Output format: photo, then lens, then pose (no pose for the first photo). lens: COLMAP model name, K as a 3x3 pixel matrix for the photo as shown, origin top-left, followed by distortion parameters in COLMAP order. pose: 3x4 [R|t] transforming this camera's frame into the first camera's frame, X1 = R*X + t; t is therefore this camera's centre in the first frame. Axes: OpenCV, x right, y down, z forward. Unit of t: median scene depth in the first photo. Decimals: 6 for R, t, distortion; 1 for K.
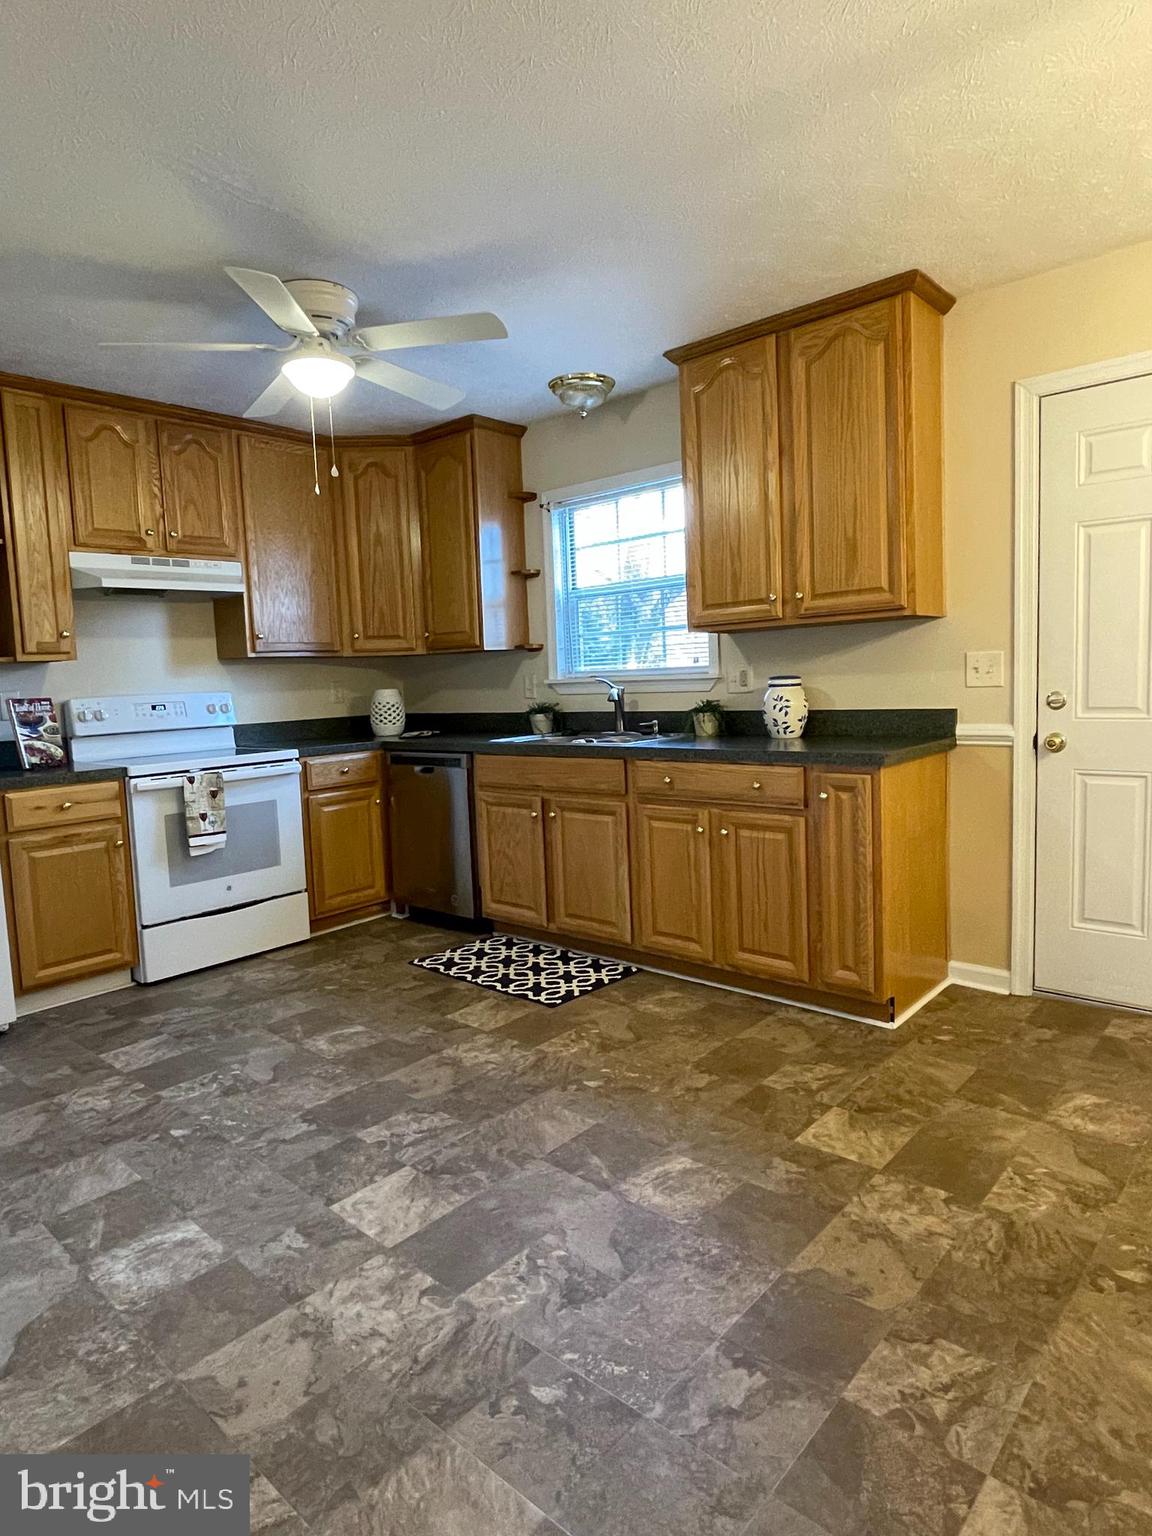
lens RADIAL K [[900.4, 0, 570.3], [0, 900.4, 765.0], [0, 0, 1]] dist [0.001438, -0.002752]
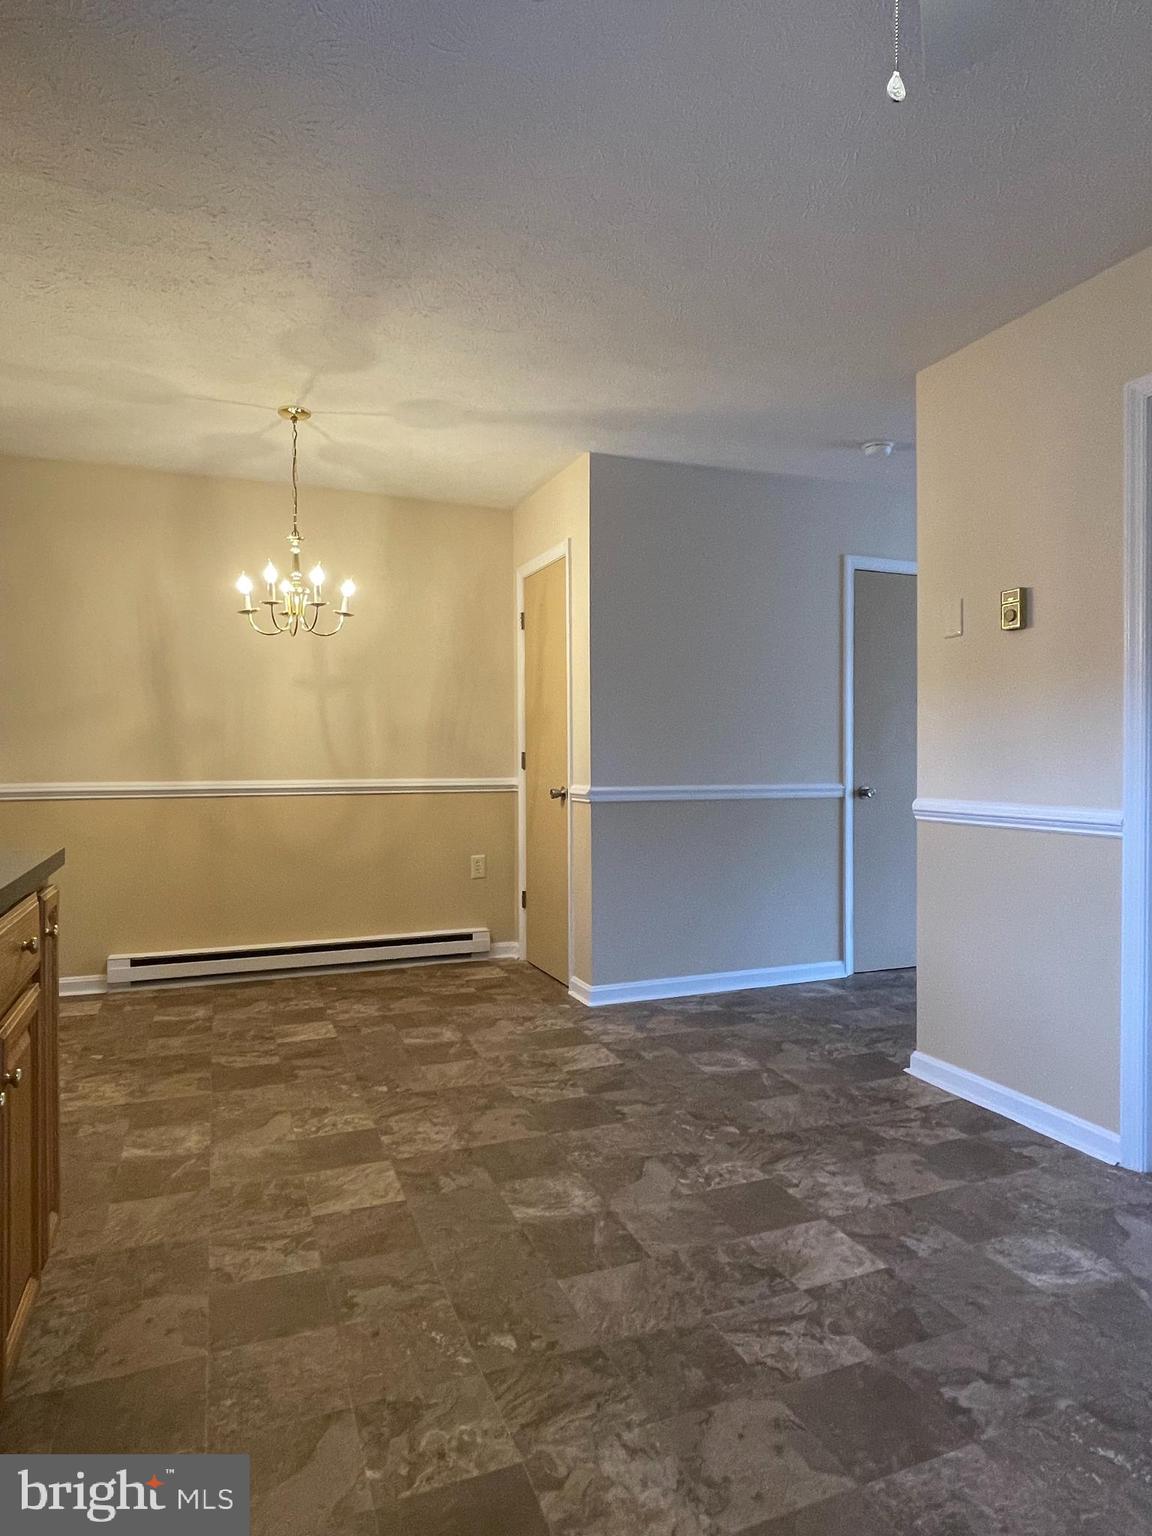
lens RADIAL K [[900.4, 0, 570.3], [0, 900.4, 765.0], [0, 0, 1]] dist [0.001438, -0.002752]
pose [[-0.894558, 0.034202, 0.445641, -0.302495], [0.081019, 0.992958, 0.086426, -0.104004], [-0.439547, 0.113419, -0.891030, 1.429737]]
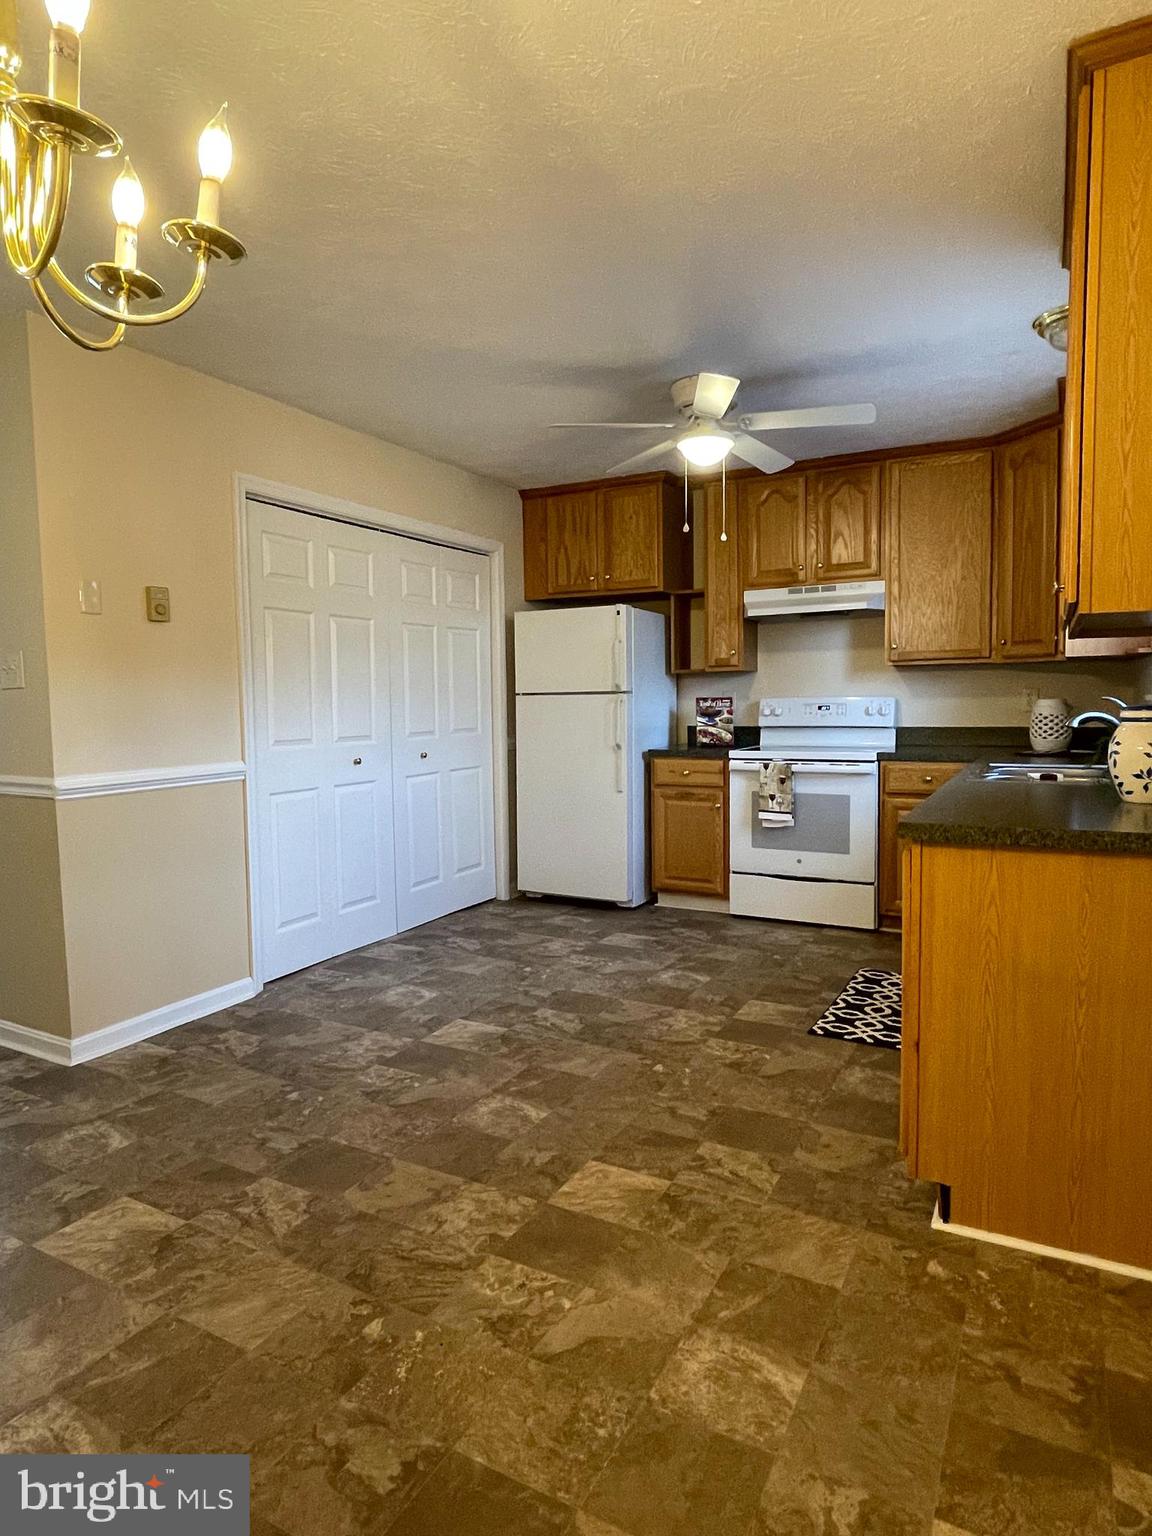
lens RADIAL K [[900.4, 0, 570.3], [0, 900.4, 765.0], [0, 0, 1]] dist [0.001438, -0.002752]
pose [[0.228355, 0.108574, -0.967505, 0.967609], [-0.093248, 0.991633, 0.089273, -0.095524], [0.969102, 0.069832, 0.236569, 0.577412]]
